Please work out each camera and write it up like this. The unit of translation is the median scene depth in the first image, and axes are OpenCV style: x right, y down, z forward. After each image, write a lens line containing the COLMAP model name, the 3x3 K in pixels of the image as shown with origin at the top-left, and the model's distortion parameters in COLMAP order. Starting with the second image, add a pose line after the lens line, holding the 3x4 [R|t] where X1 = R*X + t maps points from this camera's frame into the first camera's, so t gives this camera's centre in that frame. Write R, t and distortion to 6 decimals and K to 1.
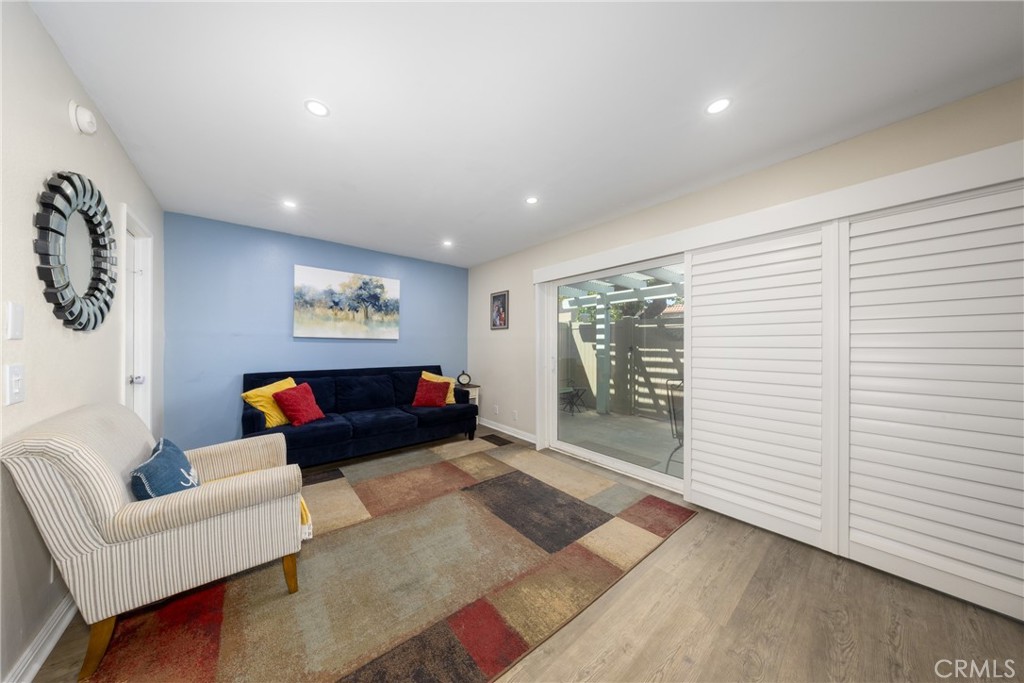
lens RADIAL K [[302.6, 0, 479.6], [0, 302.6, 347.1], [0, 0, 1]] dist [0.008323, -0.000645]
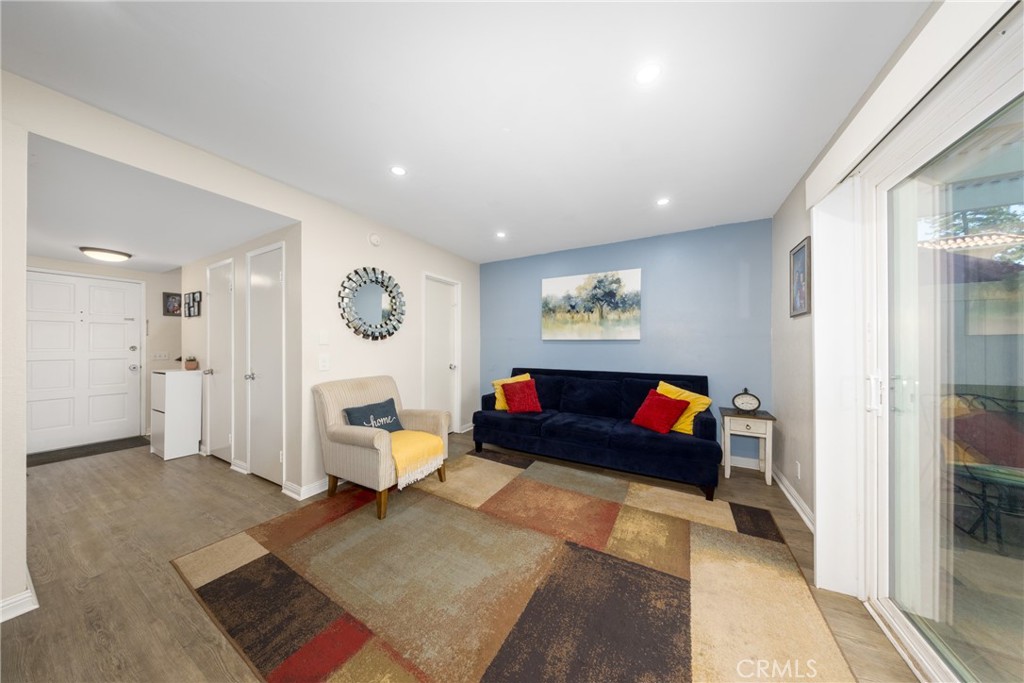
lens RADIAL K [[302.6, 0, 520.2], [0, 302.6, 344.7], [0, 0, 1]] dist [0.008323, -0.000645]
pose [[0.416569, -0.006286, -0.909082, 0.418261], [-0.004808, 0.999947, -0.009117, -0.003839], [0.909091, 0.008169, 0.416517, 0.425272]]
